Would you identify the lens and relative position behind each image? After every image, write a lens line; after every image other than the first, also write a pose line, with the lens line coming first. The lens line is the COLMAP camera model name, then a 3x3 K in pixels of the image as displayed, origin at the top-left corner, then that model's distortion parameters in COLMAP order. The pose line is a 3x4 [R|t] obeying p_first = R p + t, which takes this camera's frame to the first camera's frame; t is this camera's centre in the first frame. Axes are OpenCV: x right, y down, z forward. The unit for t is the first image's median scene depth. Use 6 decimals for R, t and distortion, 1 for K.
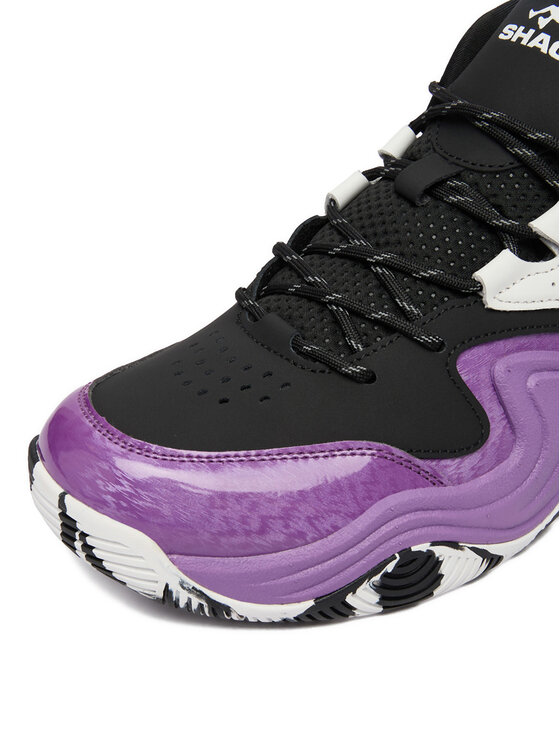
lens RADIAL K [[1094.3, 0, 280.0], [0, 1094.3, 373.0], [0, 0, 1]] dist [0.030129, 0.068884]
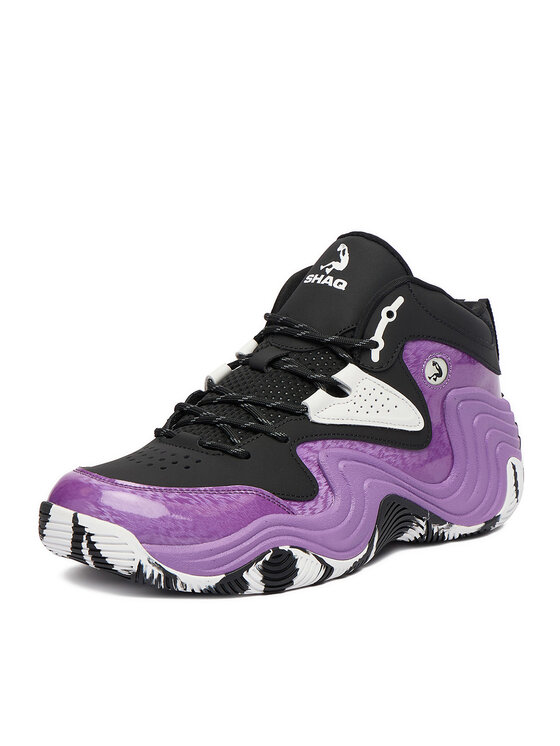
lens RADIAL K [[1709.2, 0, 280.0], [0, 1709.2, 373.0], [0, 0, 1]] dist [0.031409, 0.075789]
pose [[0.983825, -0.012618, 0.178688, -0.329682], [0.076931, 0.930604, -0.357851, 0.813002], [-0.161772, 0.365809, 0.916522, -1.441573]]
